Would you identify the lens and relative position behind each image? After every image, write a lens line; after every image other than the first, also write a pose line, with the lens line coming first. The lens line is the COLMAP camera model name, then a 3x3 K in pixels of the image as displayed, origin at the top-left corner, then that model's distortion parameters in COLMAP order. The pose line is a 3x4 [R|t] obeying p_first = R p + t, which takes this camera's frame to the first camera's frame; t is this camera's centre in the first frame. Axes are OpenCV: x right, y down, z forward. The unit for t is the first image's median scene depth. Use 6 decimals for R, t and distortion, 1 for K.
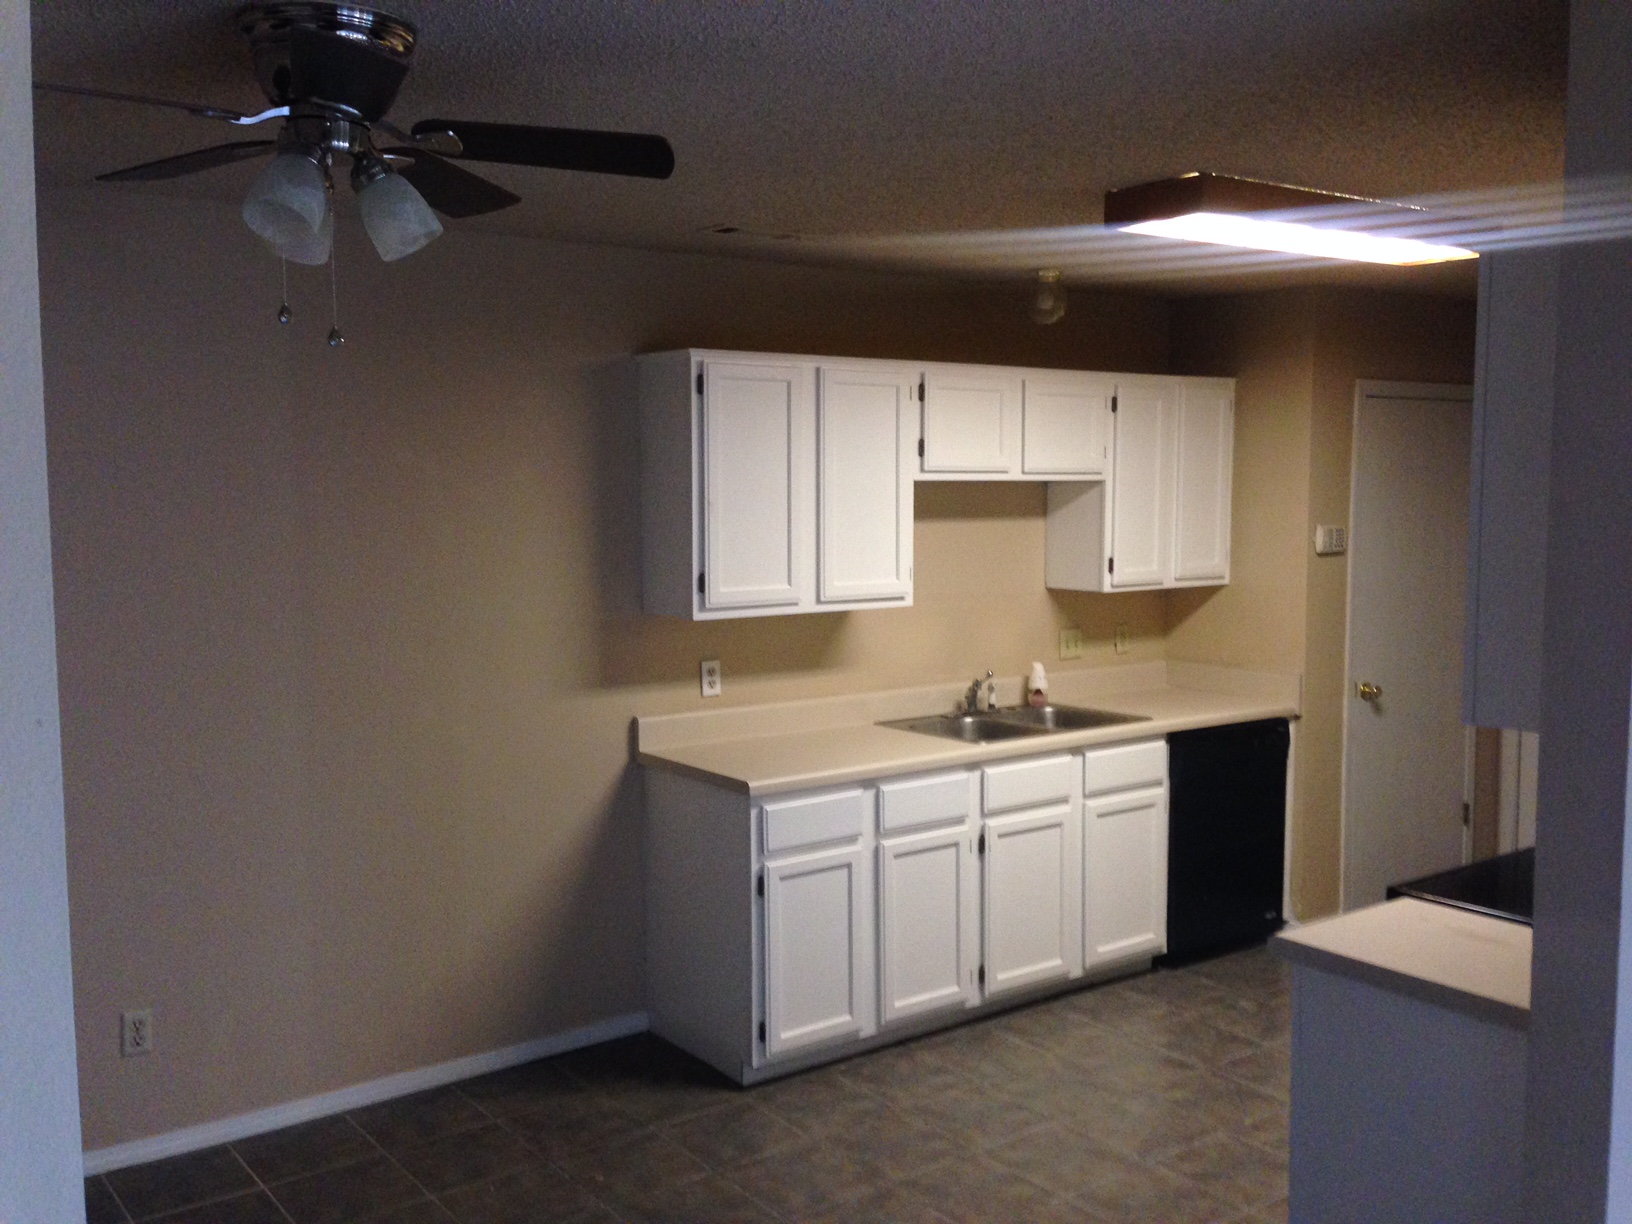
lens RADIAL K [[1478.5, 0, 816.0], [0, 1478.5, 612.0], [0, 0, 1]] dist [0.050218, -0.019315]
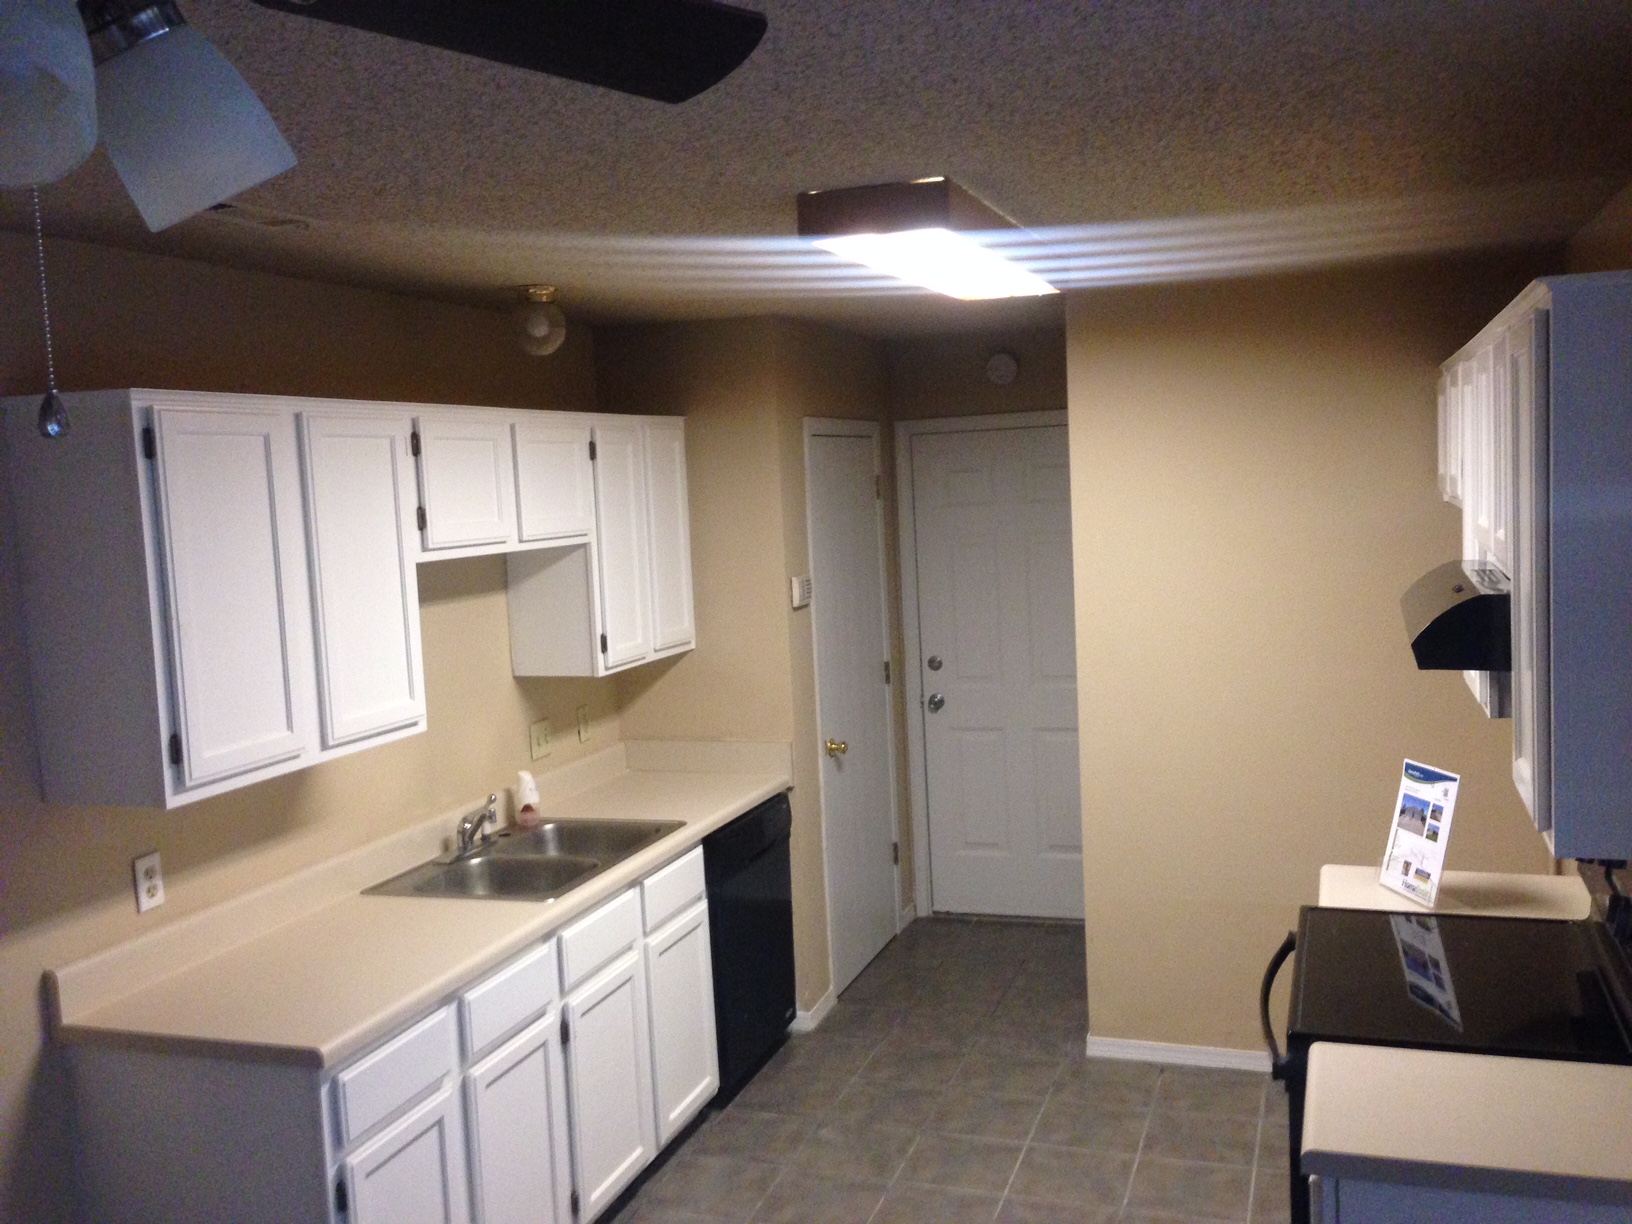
lens RADIAL K [[1478.5, 0, 816.0], [0, 1478.5, 612.0], [0, 0, 1]] dist [0.050218, -0.019315]
pose [[0.823909, -0.085121, 0.560293, -0.186772], [0.091750, 0.995648, 0.016343, -0.058274], [-0.559245, 0.037942, 0.828133, 0.274106]]
